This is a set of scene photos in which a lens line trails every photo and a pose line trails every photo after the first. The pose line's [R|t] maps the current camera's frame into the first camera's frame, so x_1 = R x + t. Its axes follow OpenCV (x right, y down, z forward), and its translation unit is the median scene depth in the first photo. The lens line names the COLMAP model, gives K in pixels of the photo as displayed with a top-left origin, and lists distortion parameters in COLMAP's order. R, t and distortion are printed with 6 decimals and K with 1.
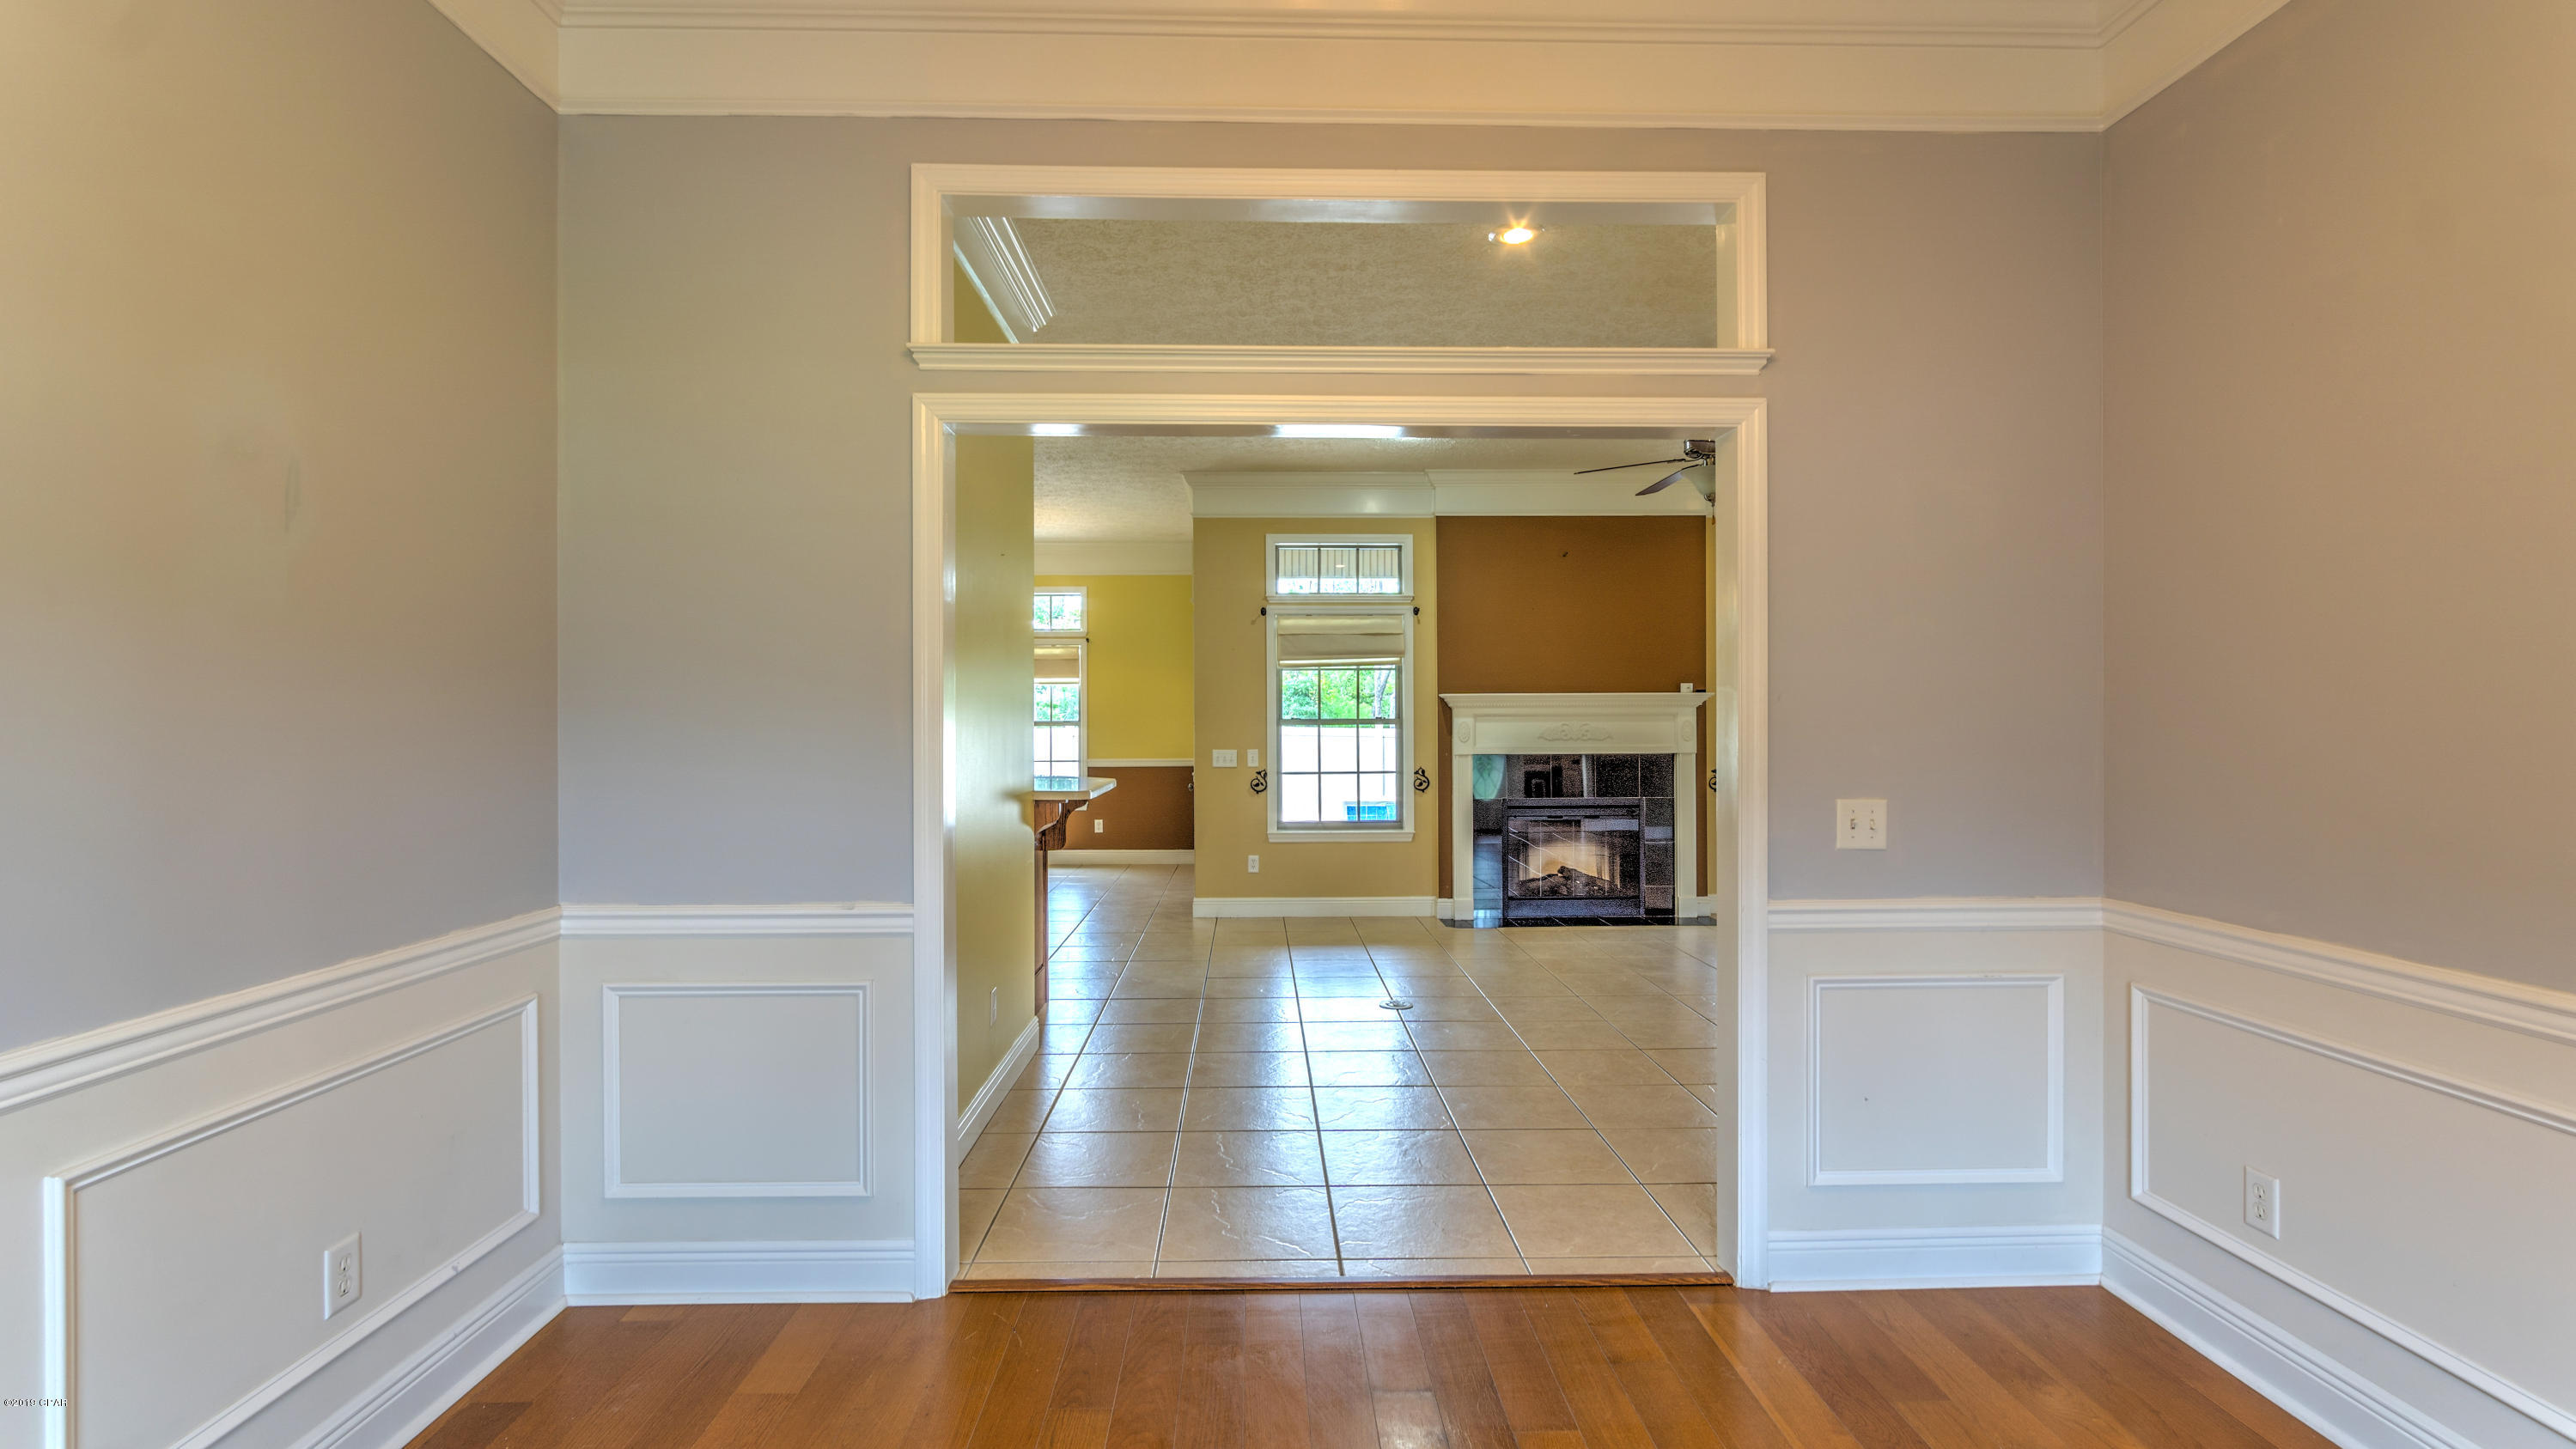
lens RADIAL K [[1131.5, 0, 1296.7], [0, 1131.5, 728.6], [0, 0, 1]] dist [0.002124, 0.000888]
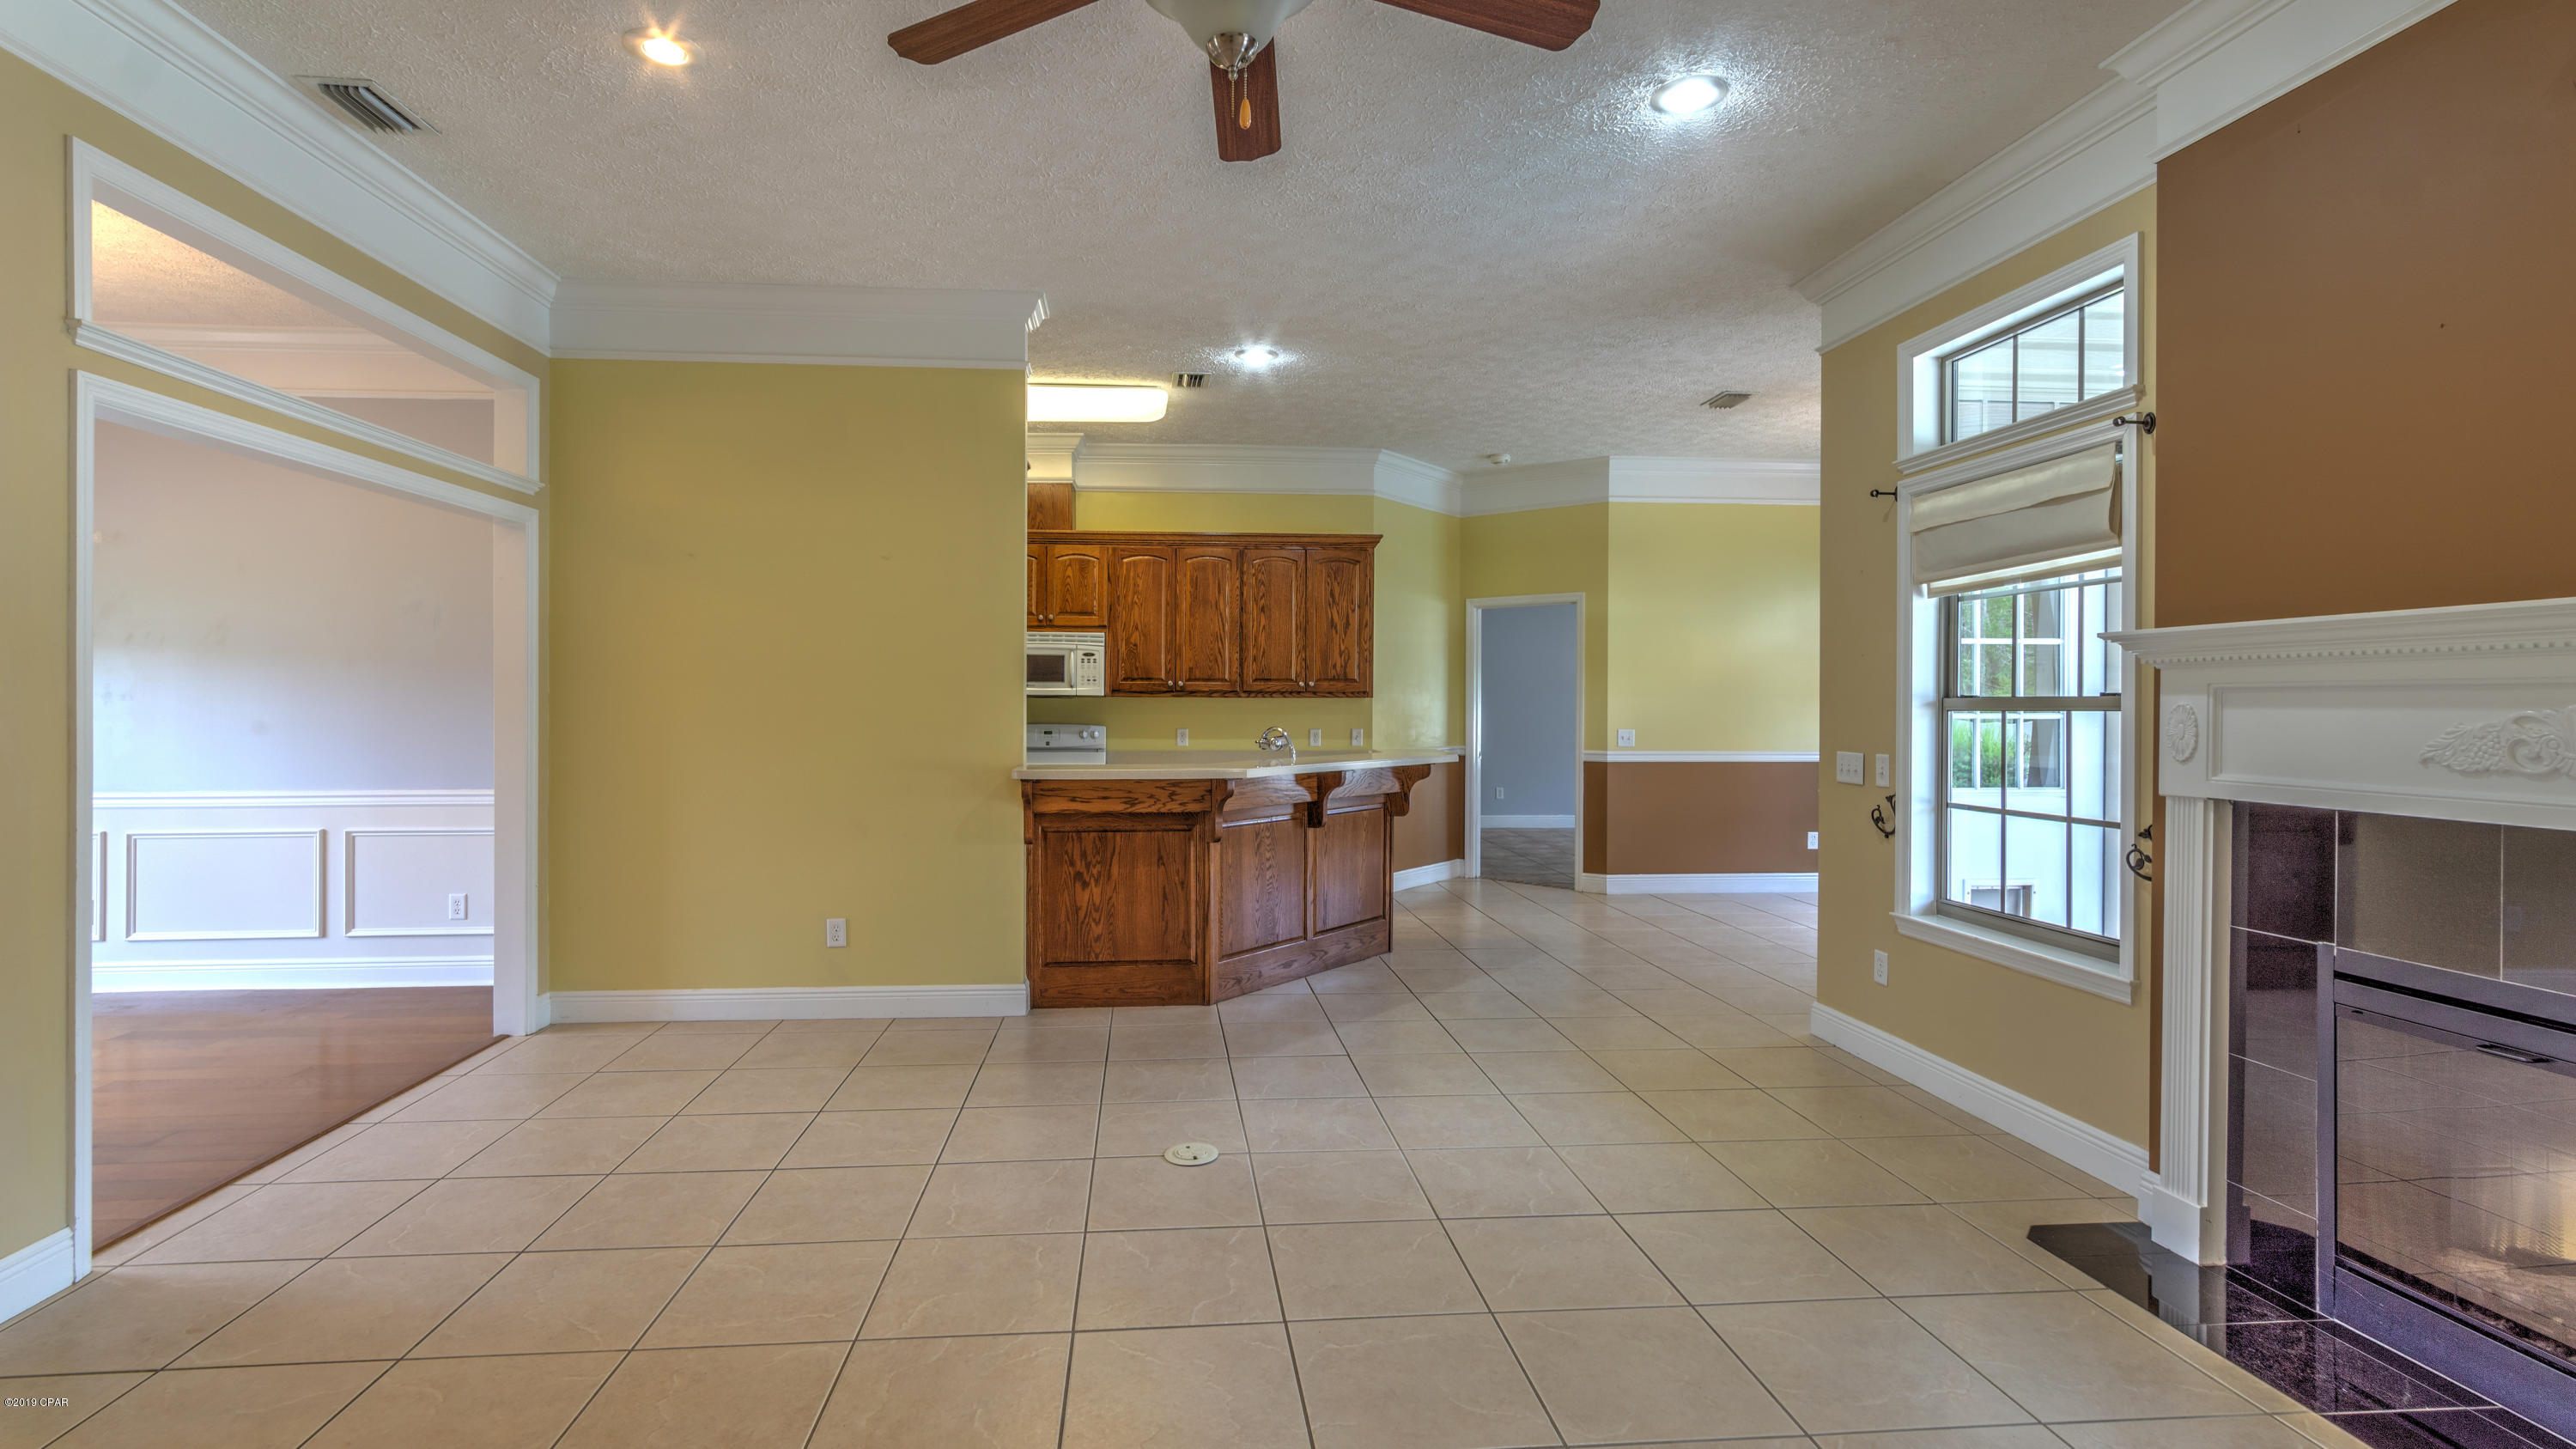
lens RADIAL K [[1177.6, 0, 1287.4], [0, 1177.6, 709.3], [0, 0, 1]] dist [0.001473, 0.000344]
pose [[0.064749, 0.011369, -0.997837, 0.497151], [-0.009287, 0.999899, 0.010790, -0.006491], [0.997858, 0.008569, 0.064849, 0.677229]]
